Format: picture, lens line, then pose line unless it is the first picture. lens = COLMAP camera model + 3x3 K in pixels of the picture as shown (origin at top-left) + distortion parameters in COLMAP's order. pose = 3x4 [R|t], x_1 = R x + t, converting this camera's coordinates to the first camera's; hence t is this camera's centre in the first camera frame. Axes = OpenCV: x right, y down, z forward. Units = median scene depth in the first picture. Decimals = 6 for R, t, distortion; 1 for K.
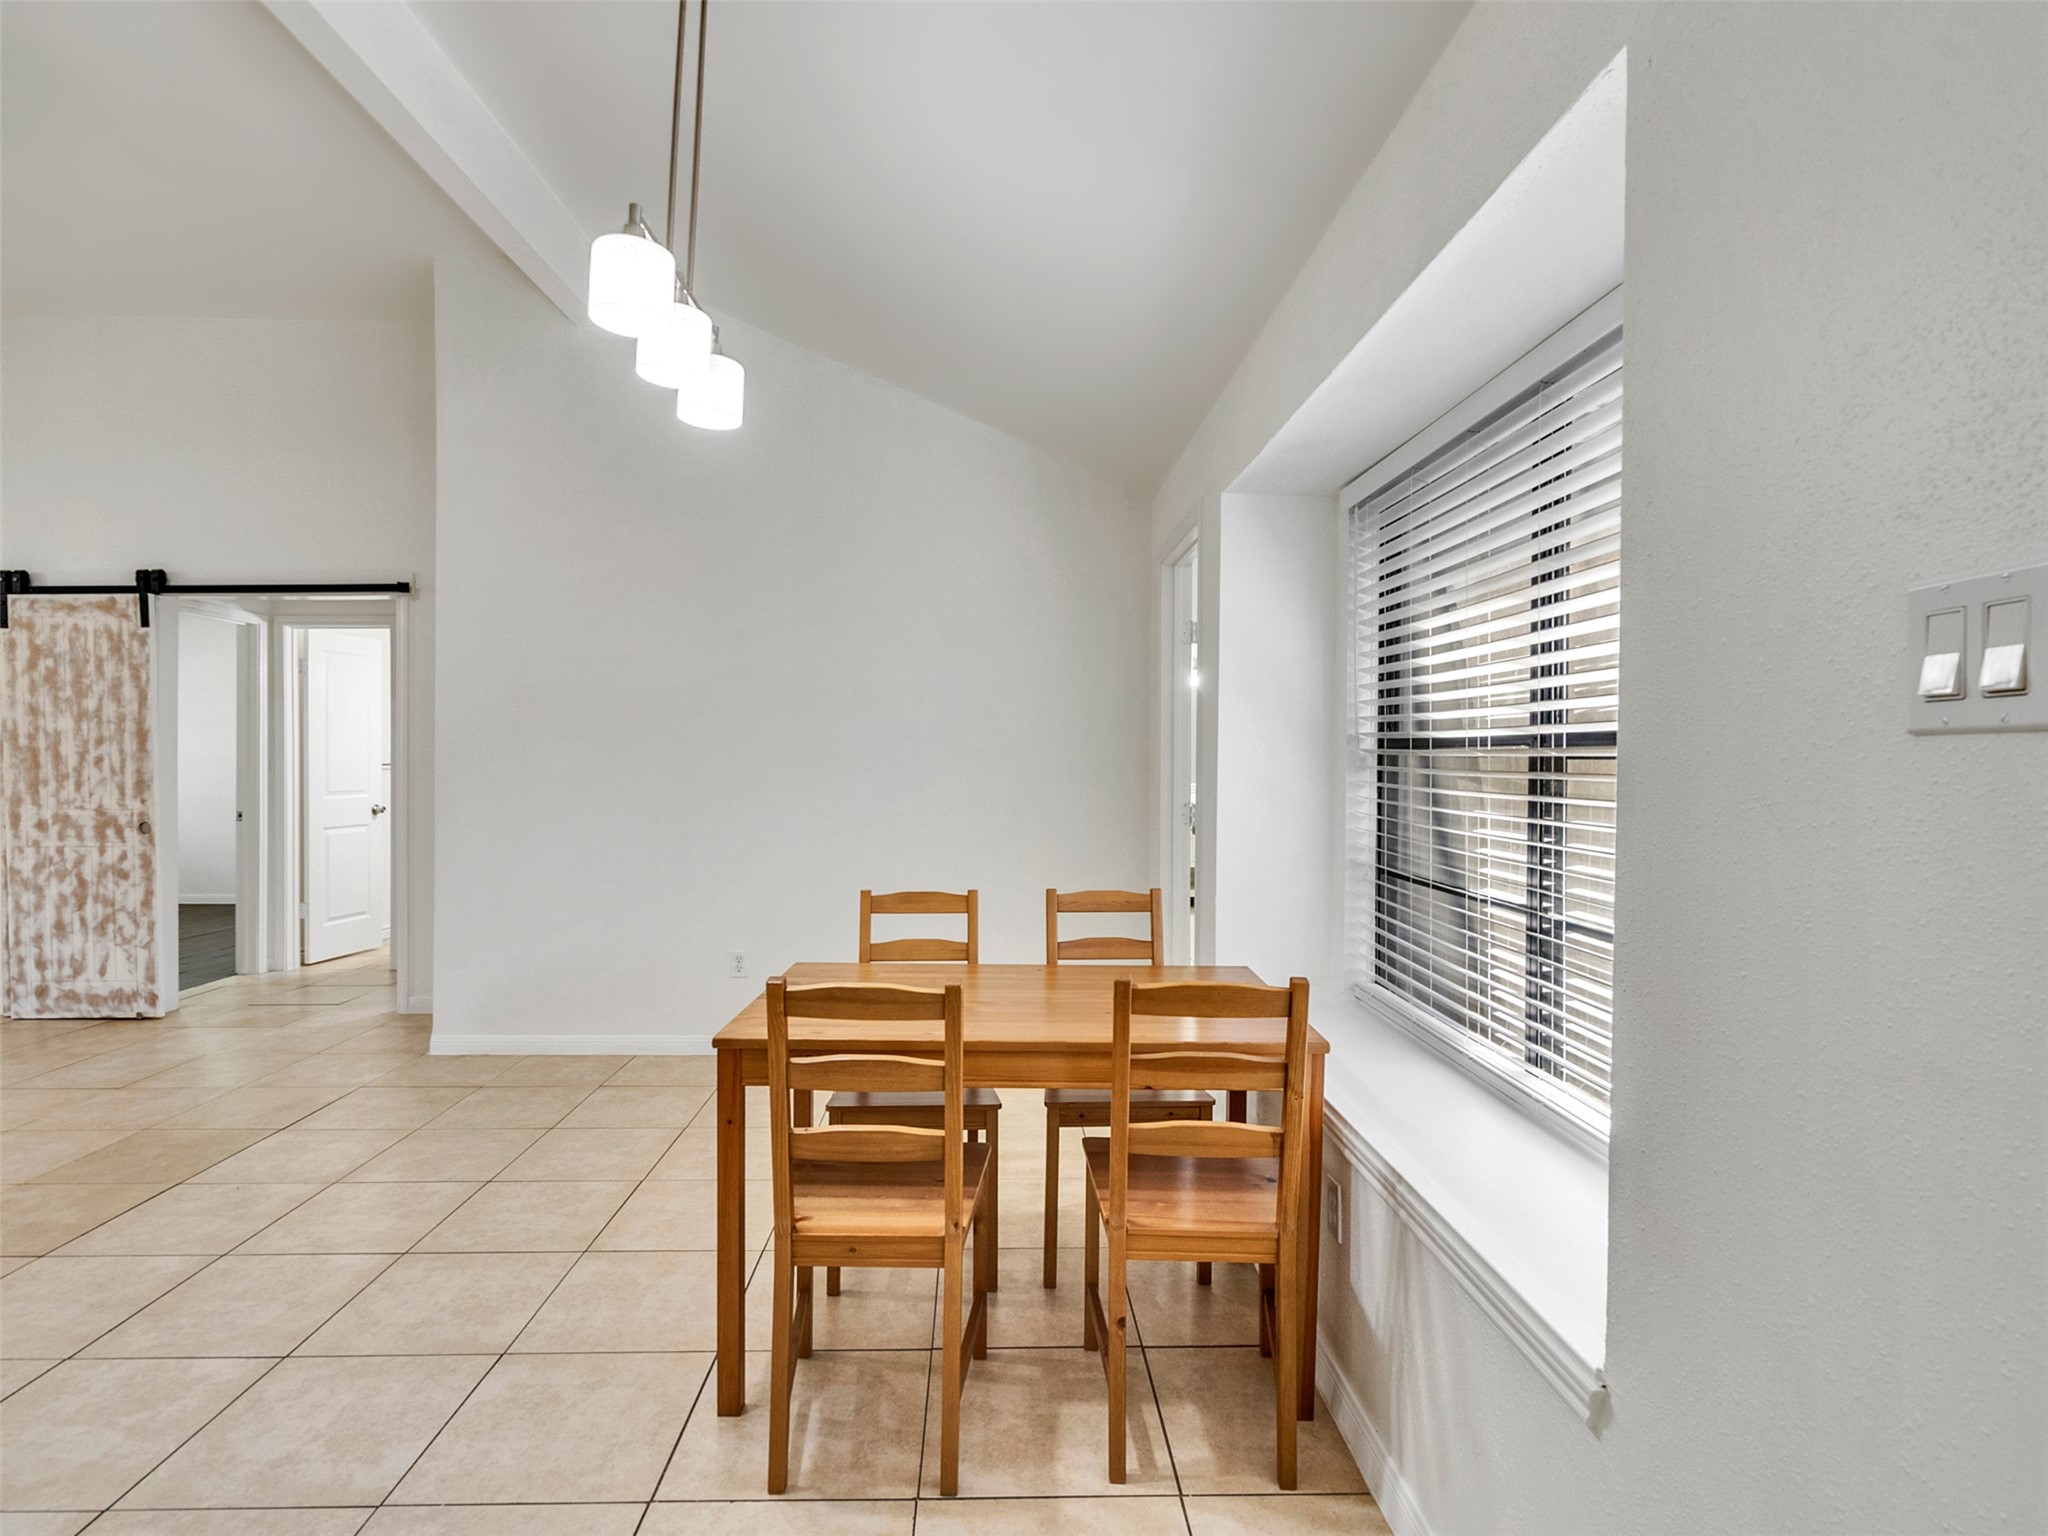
lens RADIAL K [[1011.9, 0, 1014.1], [0, 1011.9, 766.7], [0, 0, 1]] dist [-0.001085, -0.000289]
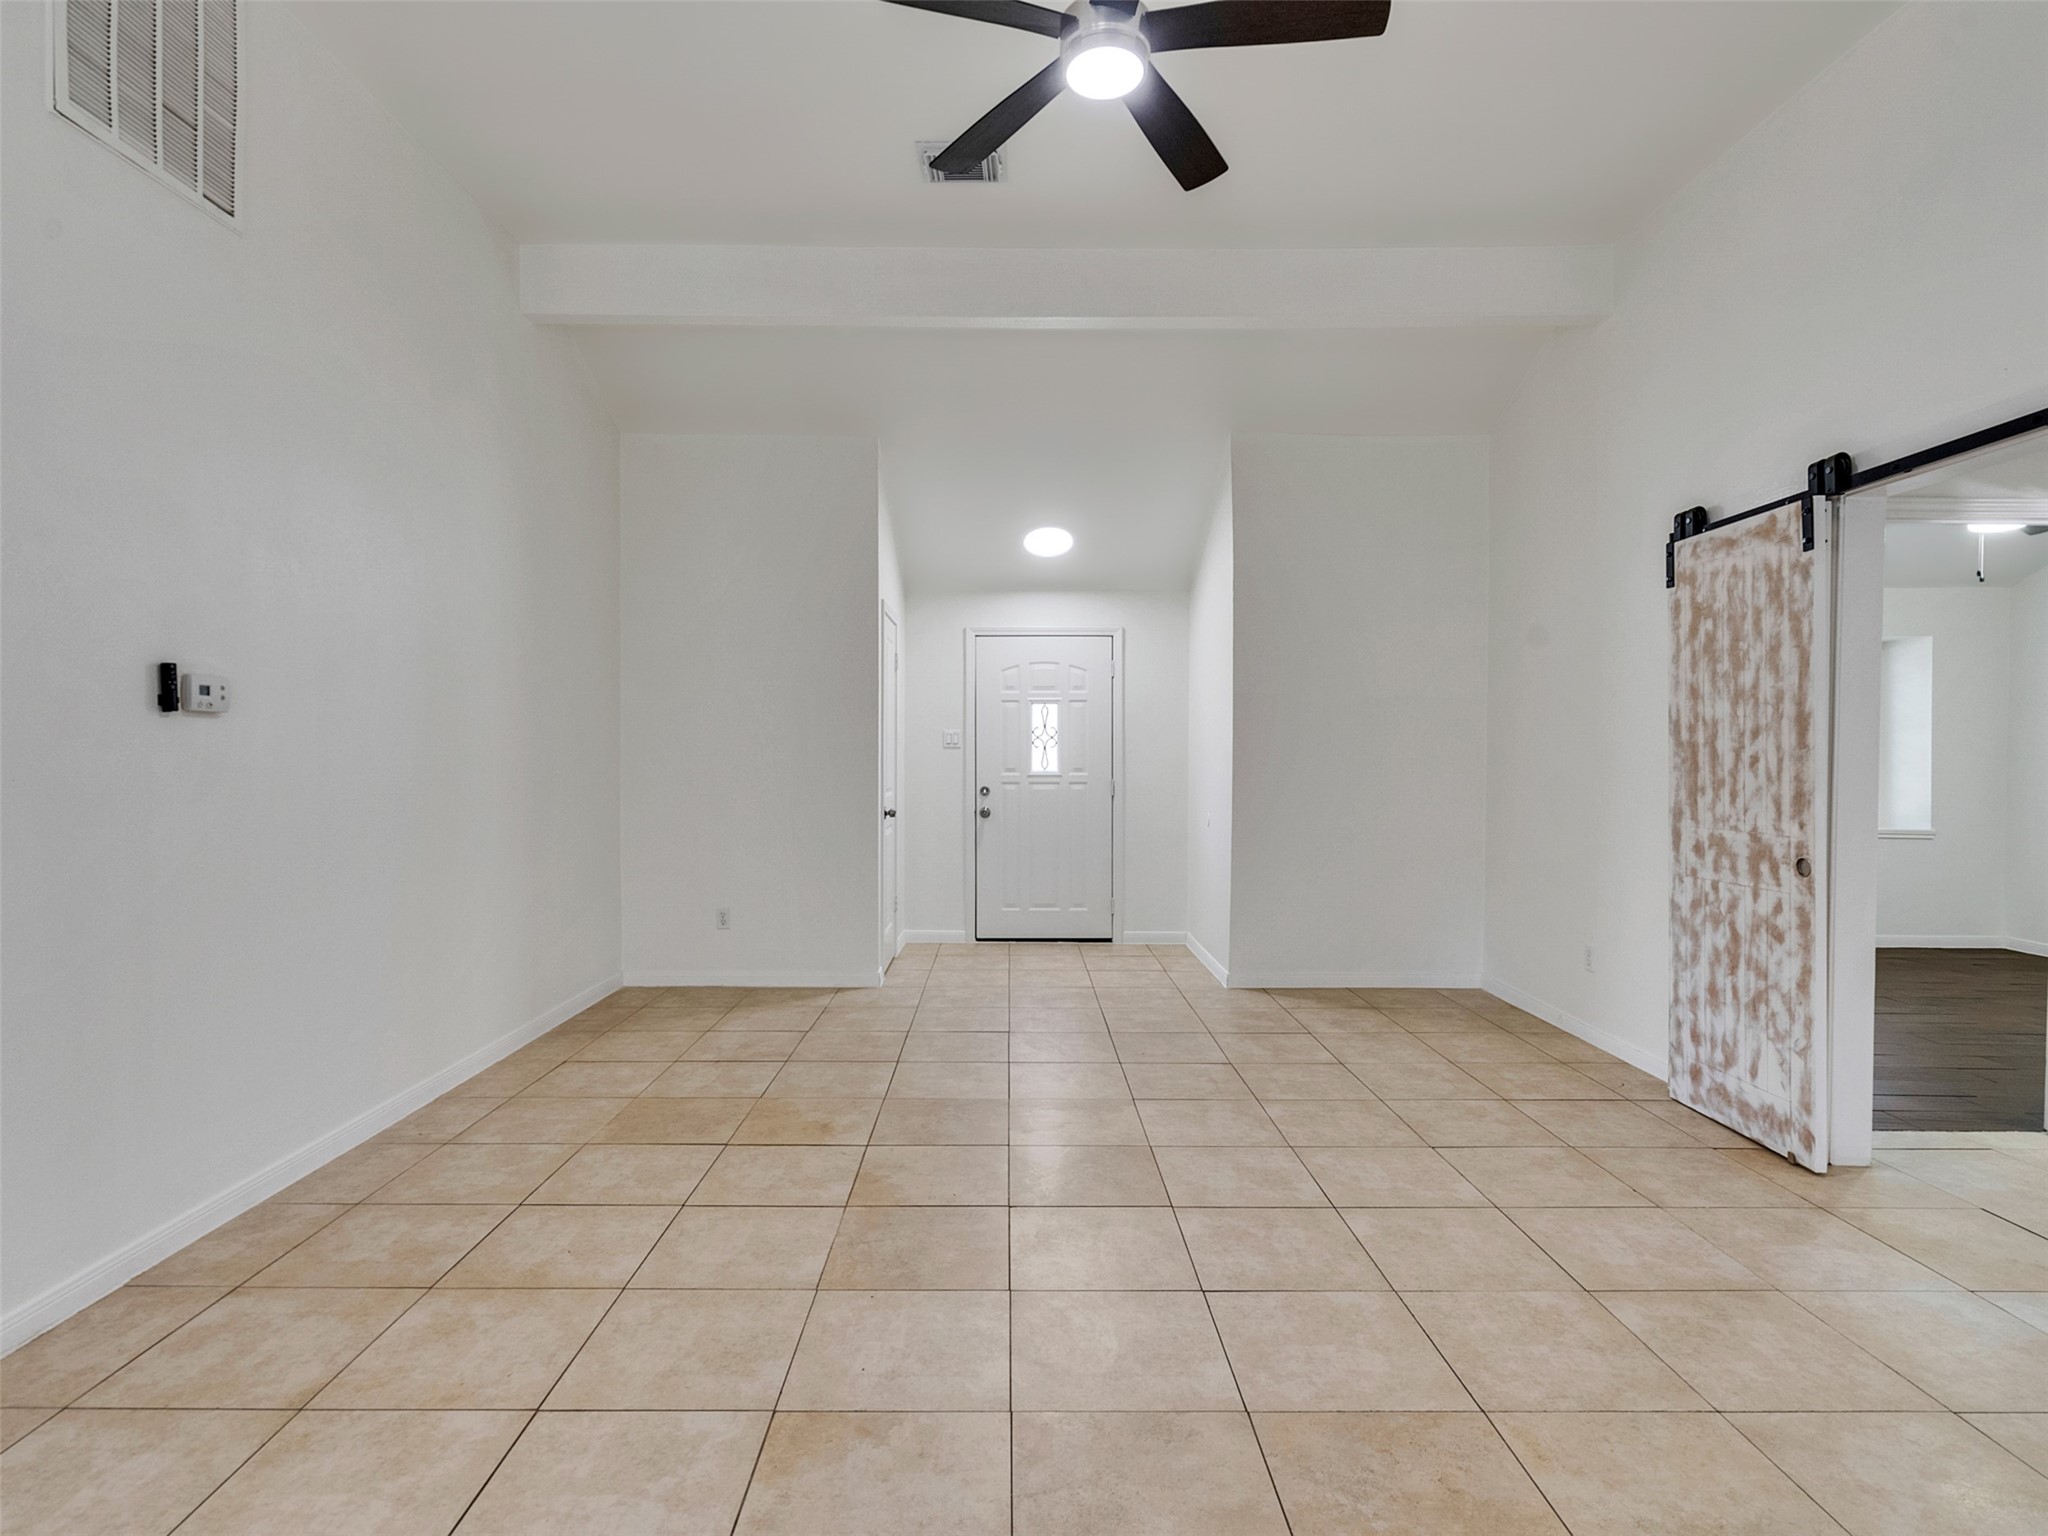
lens RADIAL K [[1049.0, 0, 1011.4], [0, 1049.0, 765.4], [0, 0, 1]] dist [-0.007825, 0.006132]
pose [[-0.017704, 0.012360, -0.999767, -0.193968], [-0.013302, 0.999832, 0.012596, -0.005305], [0.999755, 0.013522, -0.017537, 0.513133]]
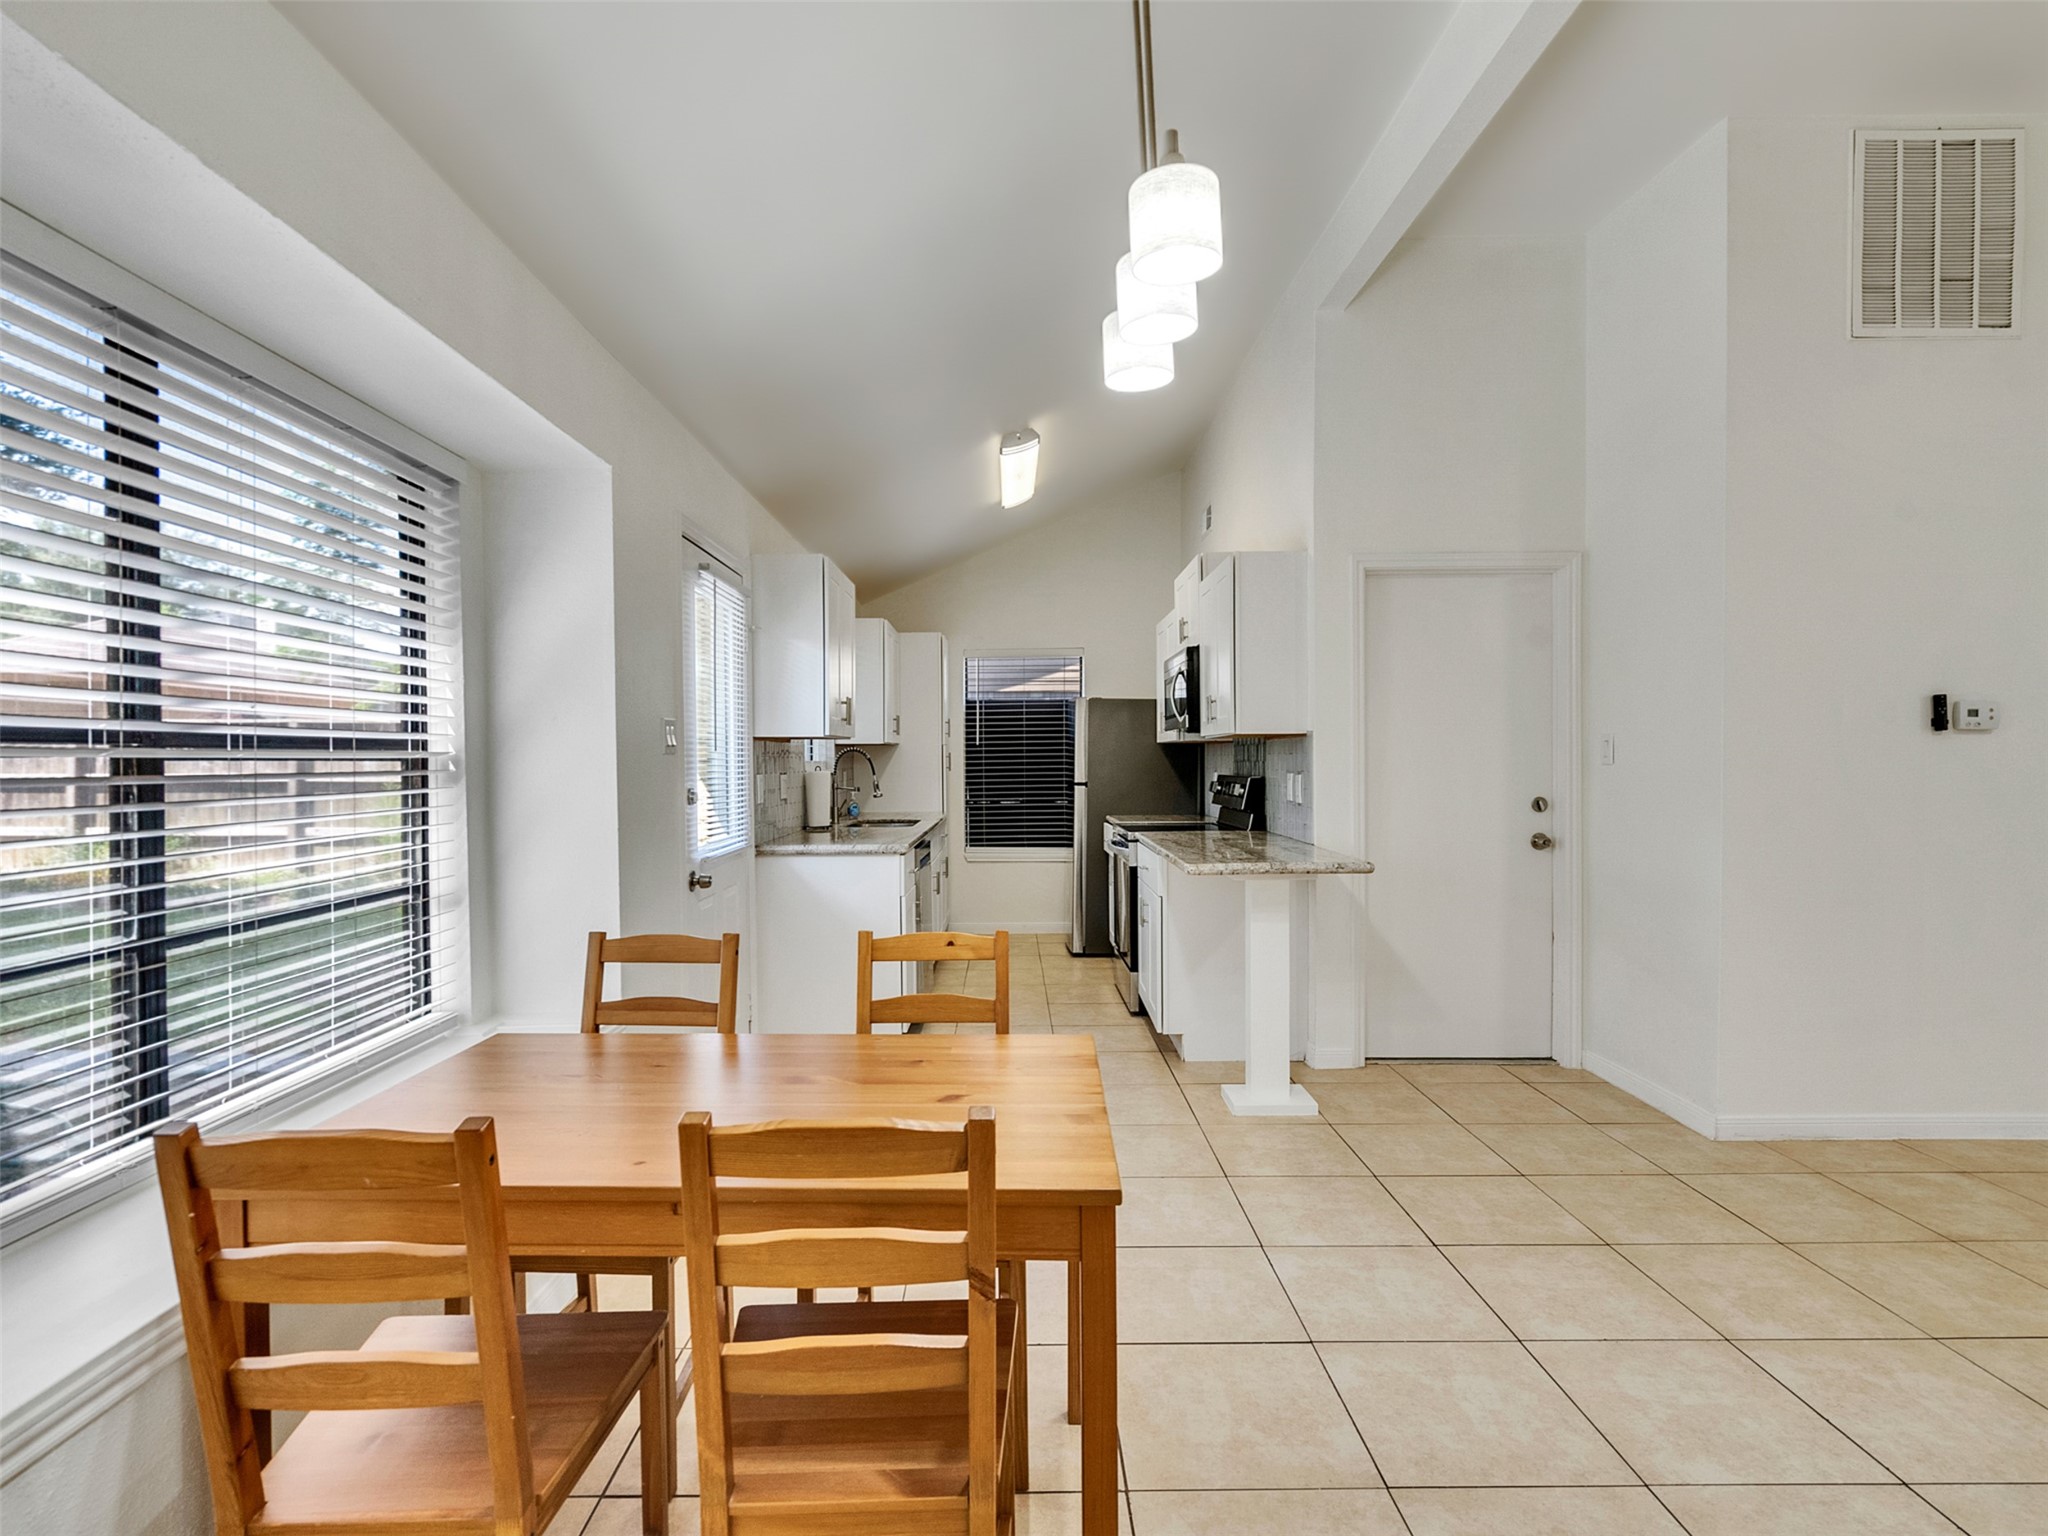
lens RADIAL K [[1049.0, 0, 1011.4], [0, 1049.0, 765.4], [0, 0, 1]] dist [-0.007825, 0.006132]
pose [[-0.999881, -0.000392, 0.015451, -0.098876], [-0.000158, 0.999885, 0.015160, -0.007586], [-0.015455, 0.015156, -0.999766, 0.799251]]
